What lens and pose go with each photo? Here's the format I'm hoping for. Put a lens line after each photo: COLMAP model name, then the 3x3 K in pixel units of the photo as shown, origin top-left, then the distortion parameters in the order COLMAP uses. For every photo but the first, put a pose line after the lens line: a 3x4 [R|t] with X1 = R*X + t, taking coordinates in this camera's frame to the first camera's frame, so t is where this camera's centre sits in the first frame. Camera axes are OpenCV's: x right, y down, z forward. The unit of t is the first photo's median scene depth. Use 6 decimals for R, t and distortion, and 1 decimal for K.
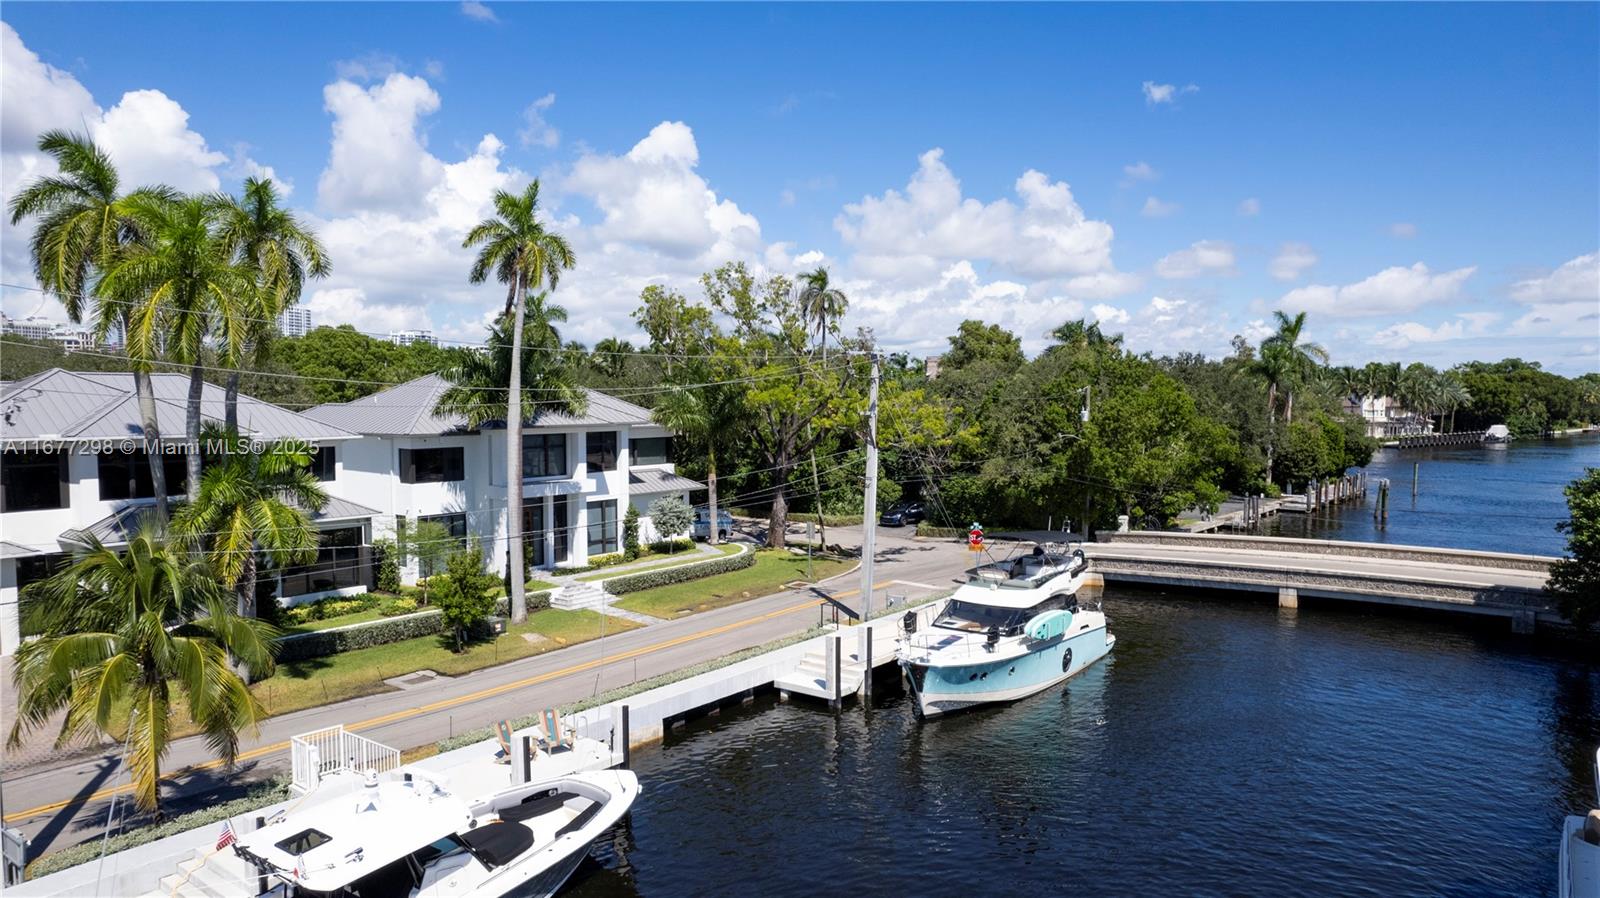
lens RADIAL K [[1022.8, 0, 807.8], [0, 1022.8, 454.0], [0, 0, 1]] dist [-0.057871, 0.038451]
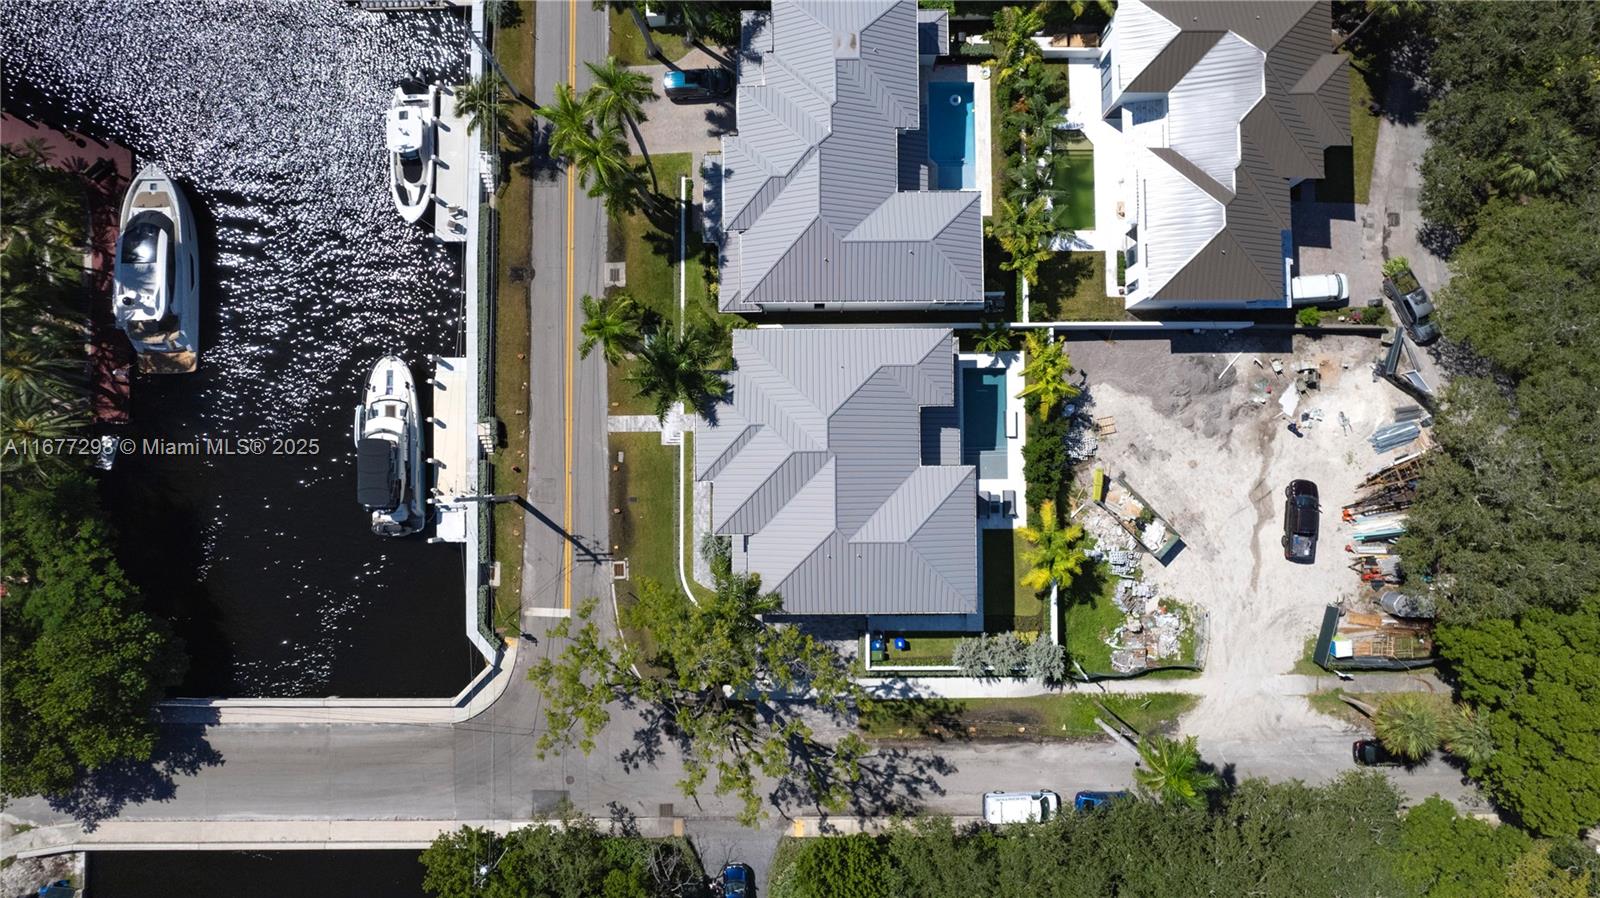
lens RADIAL K [[1022.8, 0, 807.8], [0, 1022.8, 454.0], [0, 0, 1]] dist [-0.057871, 0.038451]
pose [[-0.790746, 0.611801, -0.020492, -0.363333], [-0.040561, -0.018962, 0.998997, -1.650868], [0.610799, 0.790785, 0.039809, 1.235283]]
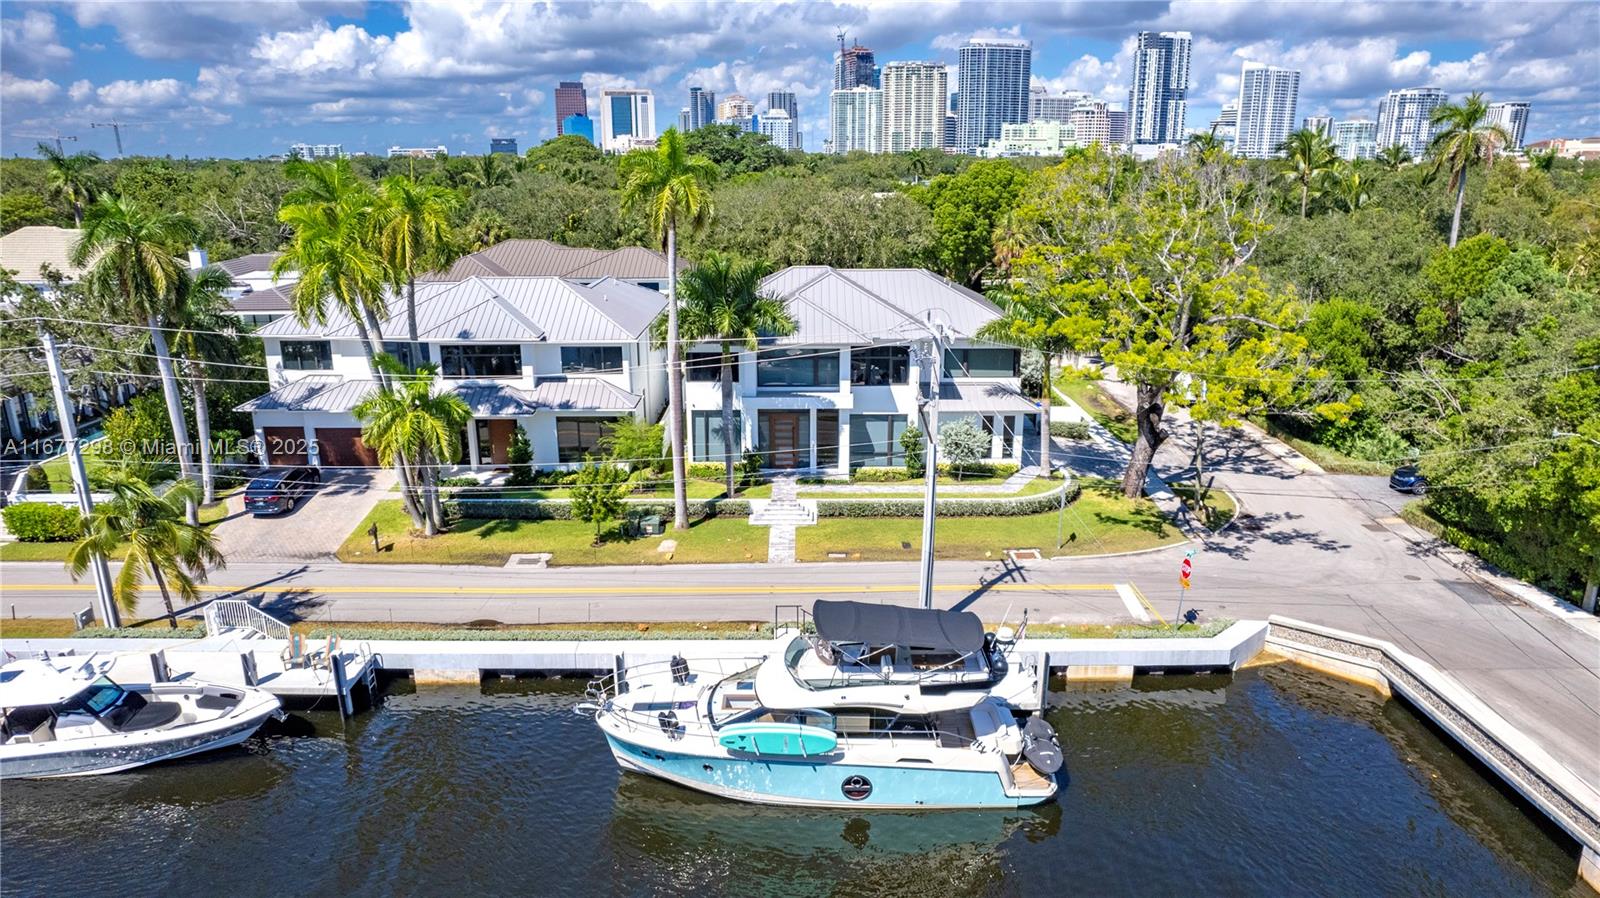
lens RADIAL K [[1022.8, 0, 807.8], [0, 1022.8, 454.0], [0, 0, 1]] dist [-0.057871, 0.038451]
pose [[0.611606, 0.221052, -0.759654, 0.645071], [-0.046513, 0.968560, 0.244394, -0.195783], [0.789794, -0.114140, 0.602659, 0.443401]]
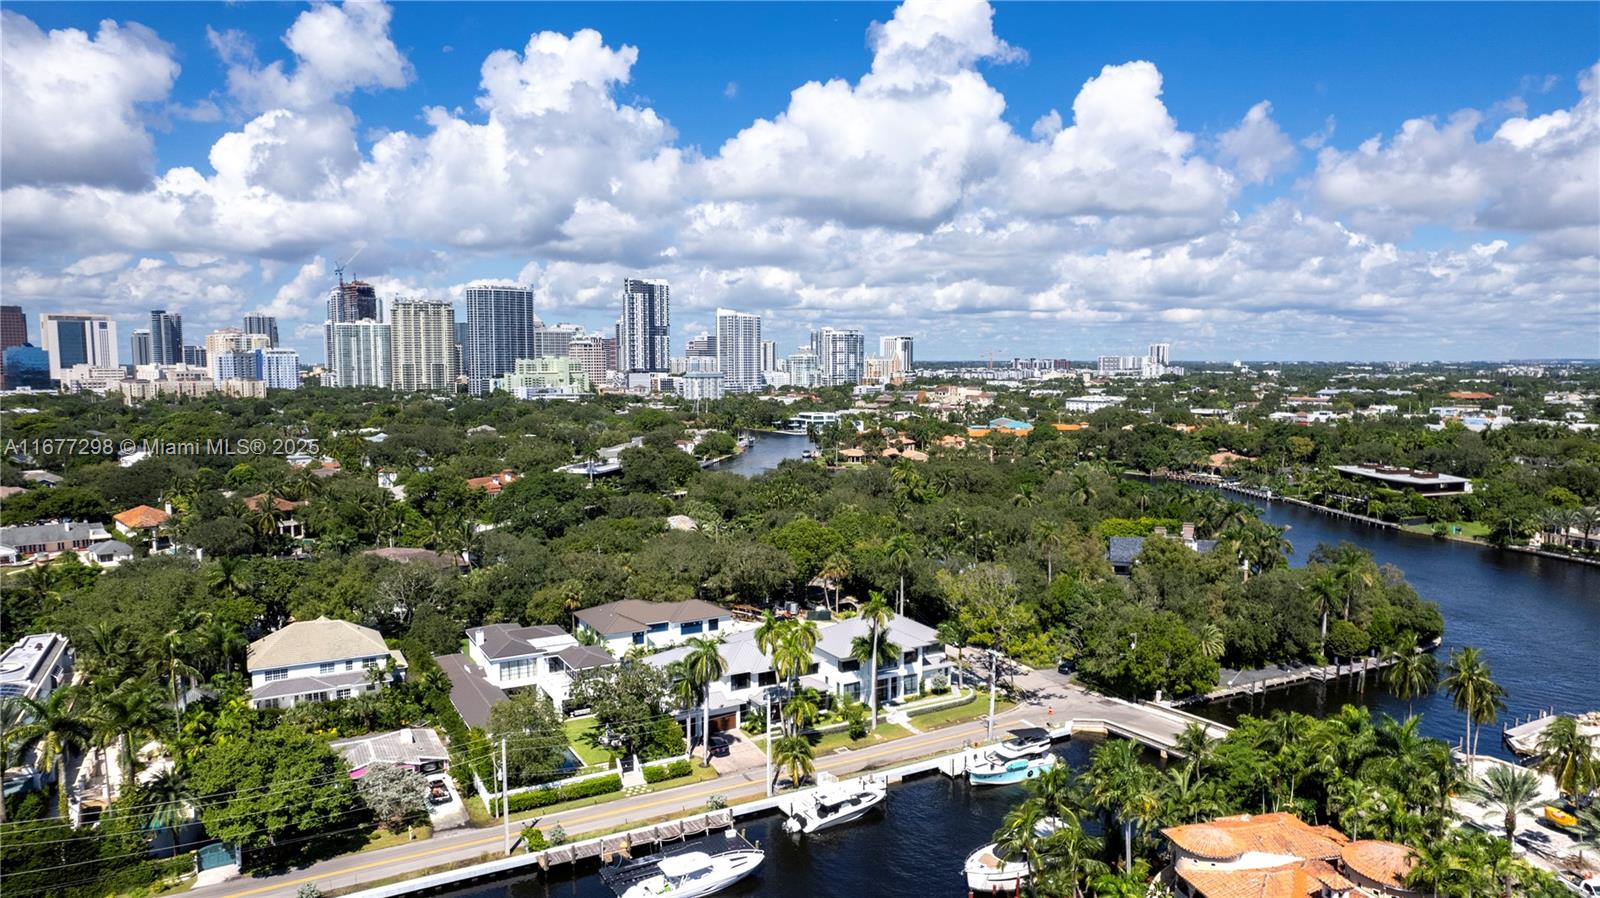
lens RADIAL K [[1022.8, 0, 807.8], [0, 1022.8, 454.0], [0, 0, 1]] dist [-0.057871, 0.038451]
pose [[0.920689, 0.034012, -0.388812, 0.689360], [-0.021979, 0.999133, 0.035355, -0.760897], [0.389677, -0.024006, 0.920639, -1.860354]]
